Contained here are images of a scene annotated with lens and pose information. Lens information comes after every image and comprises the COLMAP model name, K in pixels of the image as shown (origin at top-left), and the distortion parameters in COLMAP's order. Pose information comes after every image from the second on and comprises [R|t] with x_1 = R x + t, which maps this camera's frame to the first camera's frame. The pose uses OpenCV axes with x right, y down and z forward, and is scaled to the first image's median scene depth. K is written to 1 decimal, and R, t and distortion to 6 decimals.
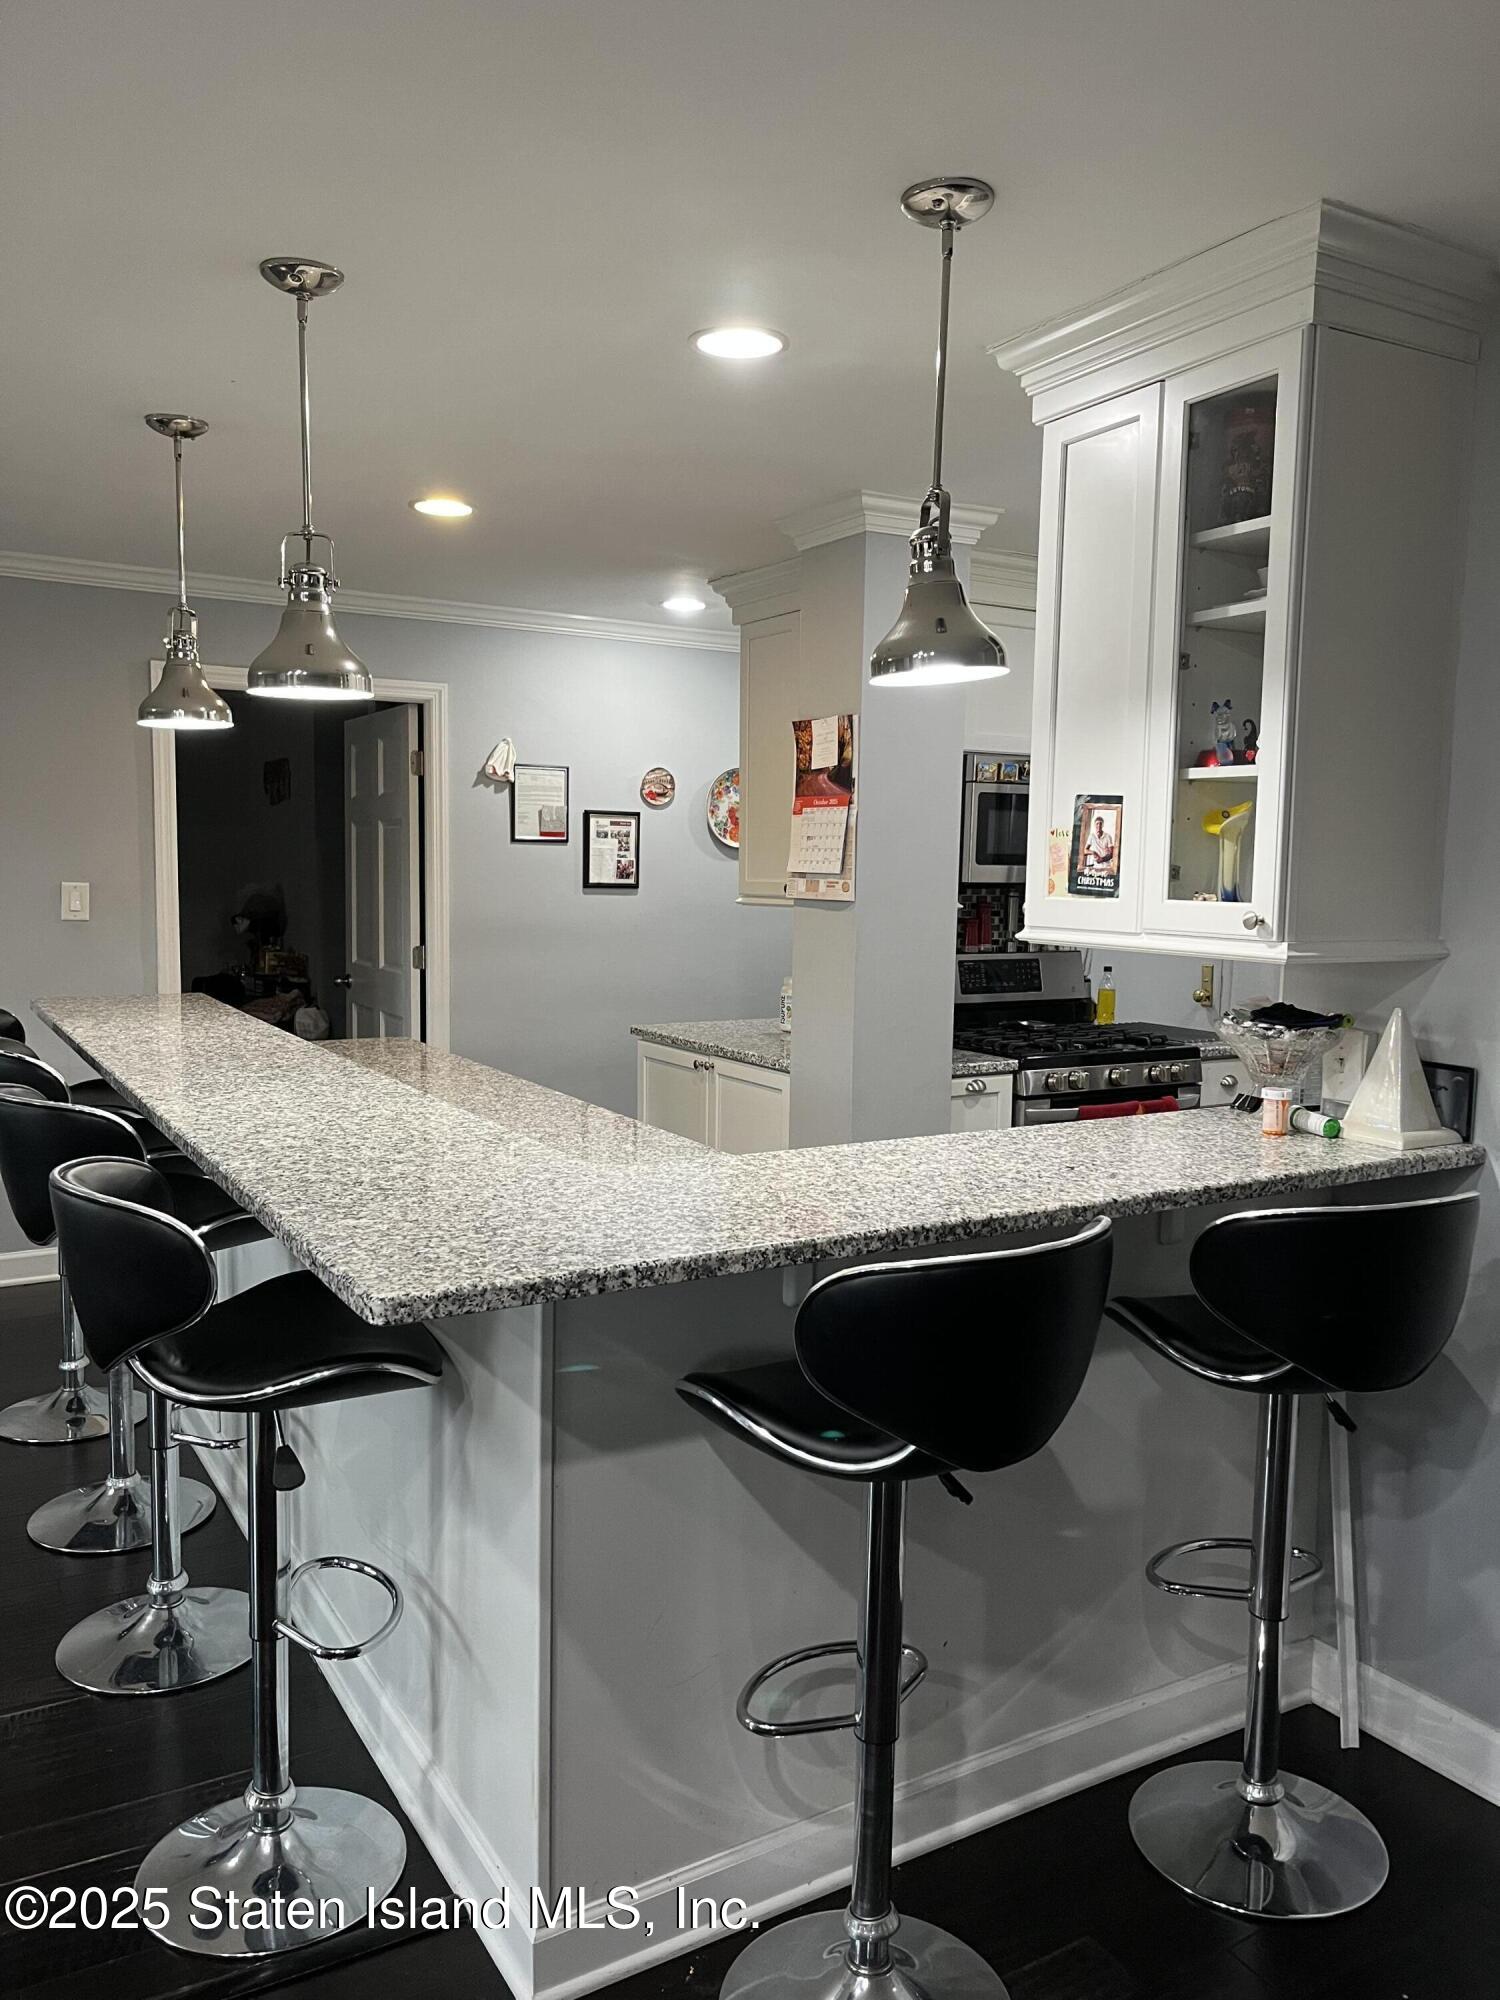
lens RADIAL K [[1504.2, 0, 779.9], [0, 1504.2, 1007.0], [0, 0, 1]] dist [0.053530, -0.046325]
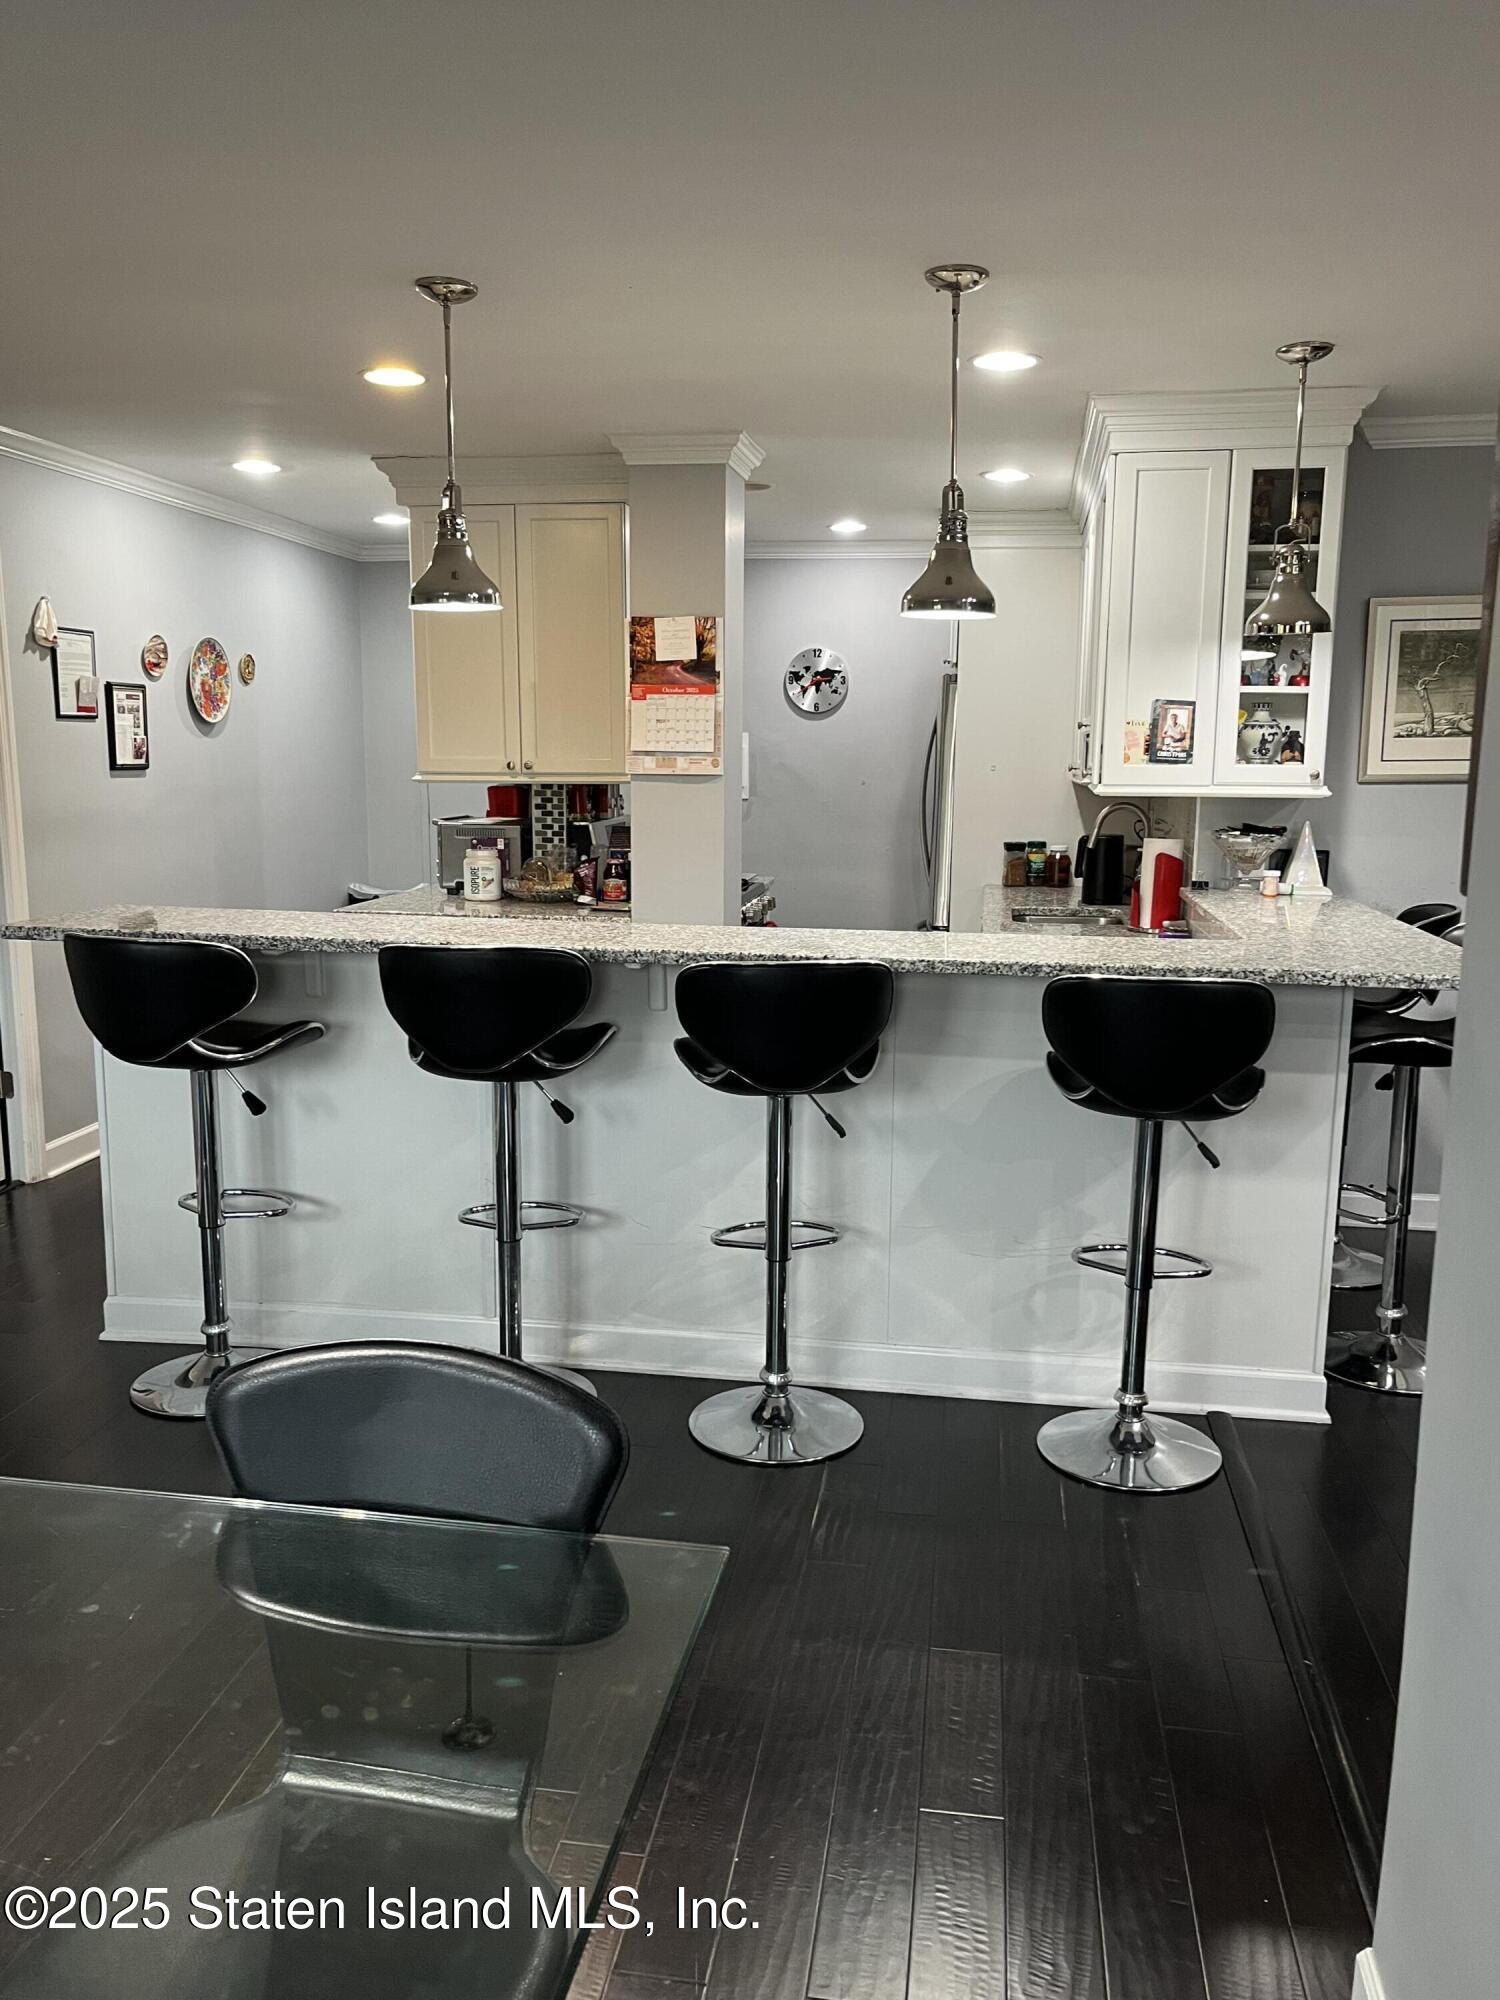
lens RADIAL K [[1522.5, 0, 755.6], [0, 1522.5, 1010.2], [0, 0, 1]] dist [0.056912, -0.102067]
pose [[0.634635, -0.146166, 0.758864, -1.372853], [0.078141, 0.989055, 0.125155, -0.052665], [-0.768851, -0.020129, 0.639111, 0.294520]]
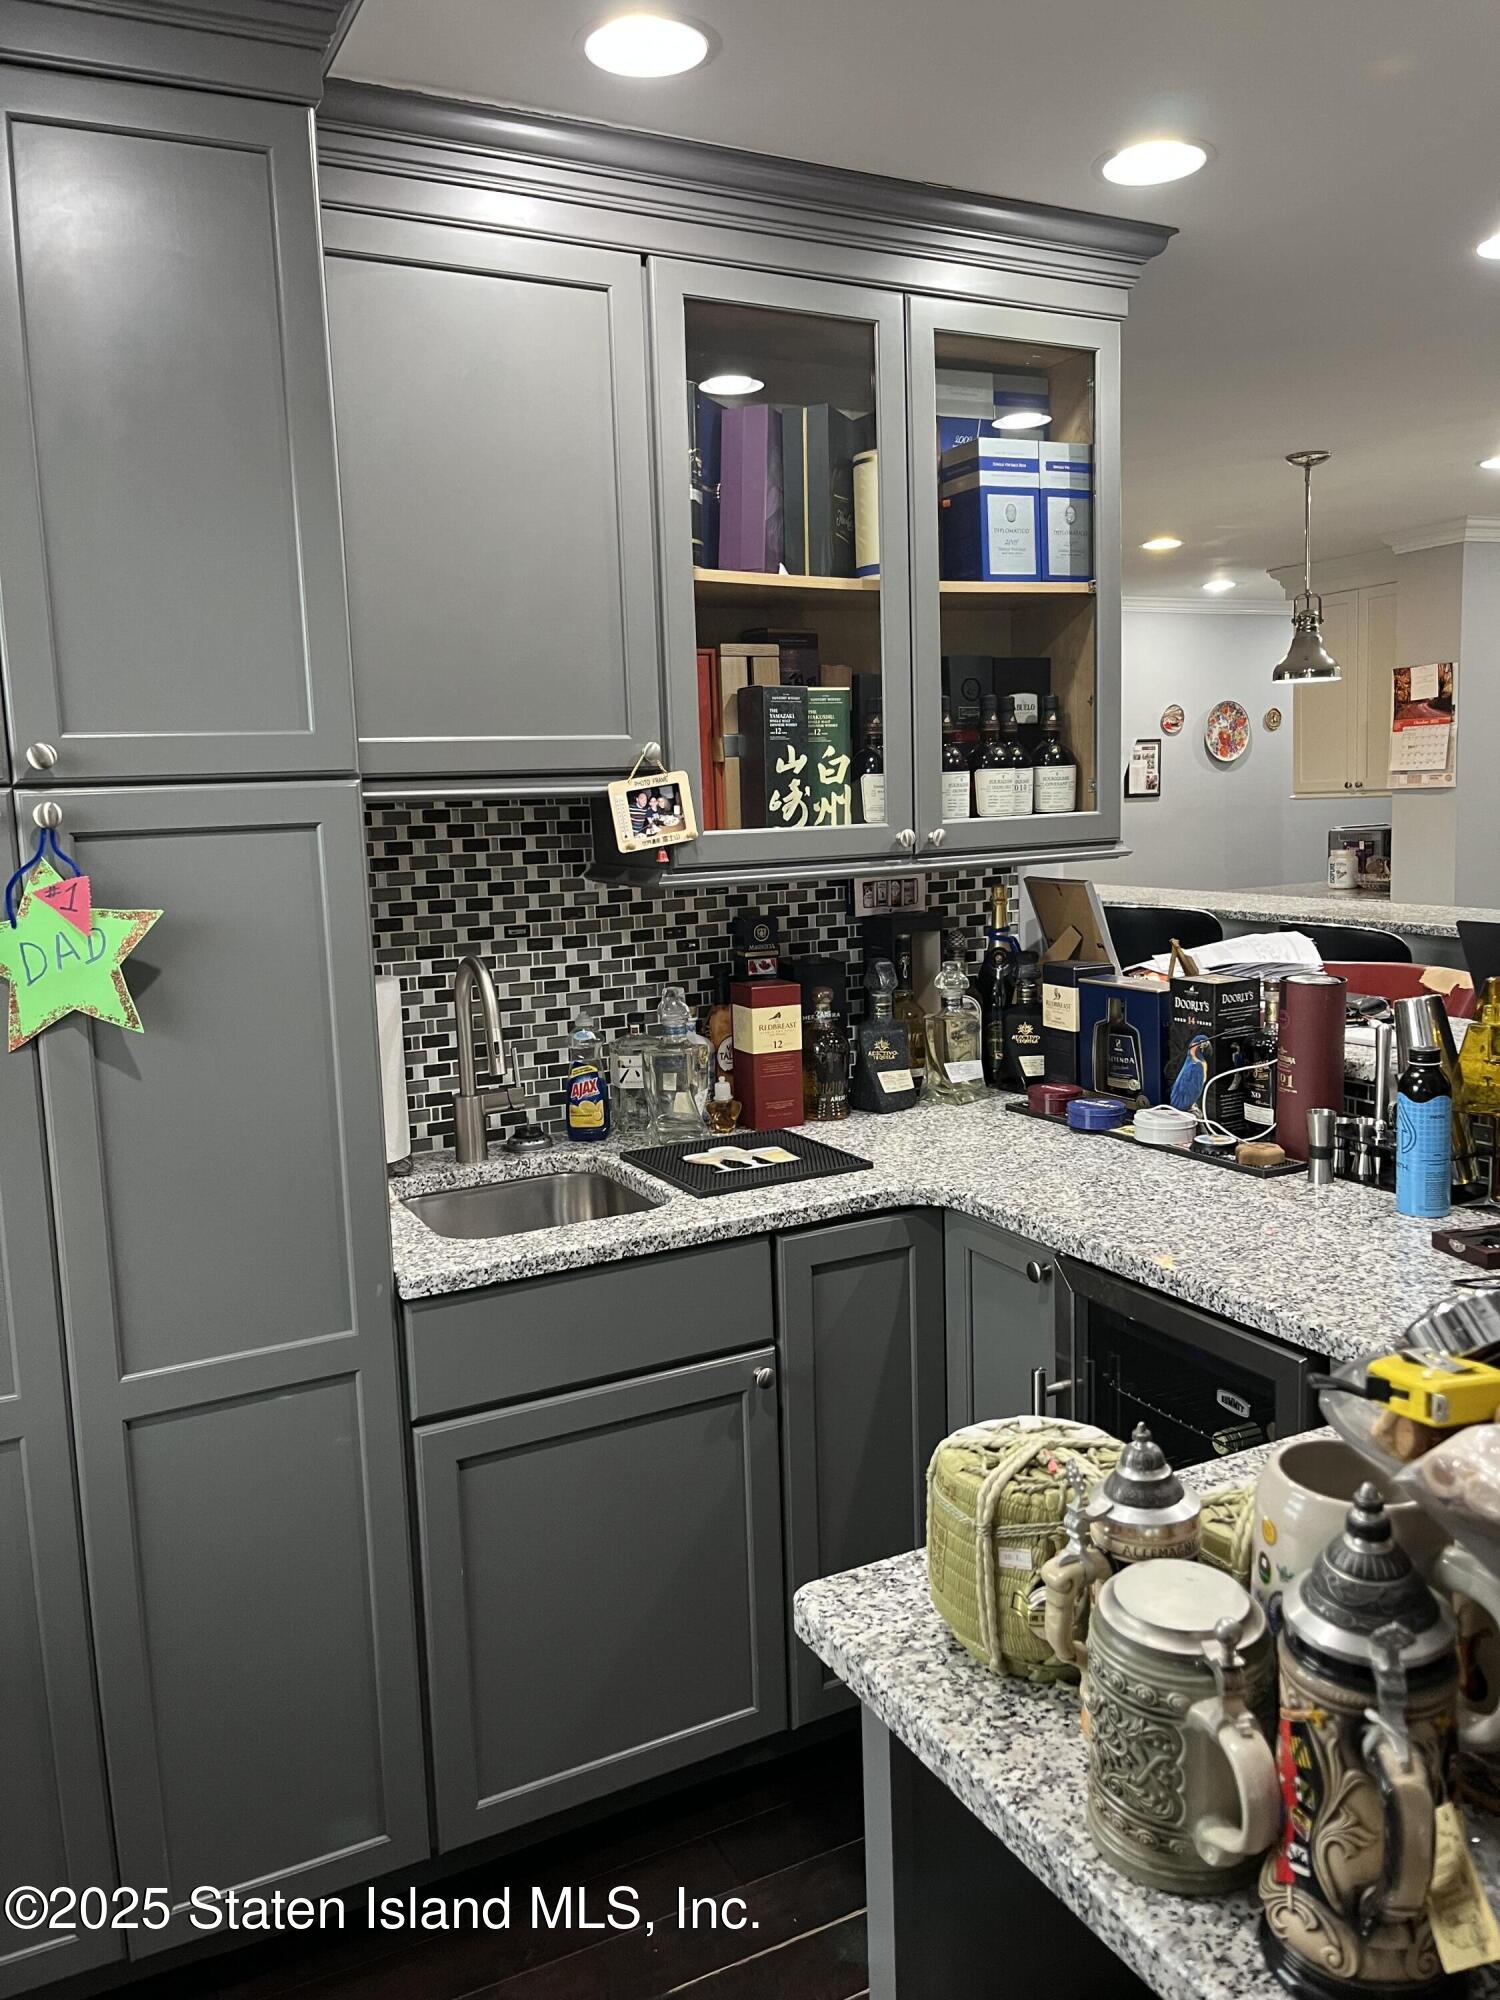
lens RADIAL K [[1499.4, 0, 750.0], [0, 1499.4, 1000.0], [0, 0, 1]] dist [-0.004919, -0.001800]
pose [[0.994692, -0.046211, -0.091942, -0.805640], [0.050055, 0.997947, 0.039960, 0.072063], [0.089907, -0.044350, 0.994962, -0.863147]]
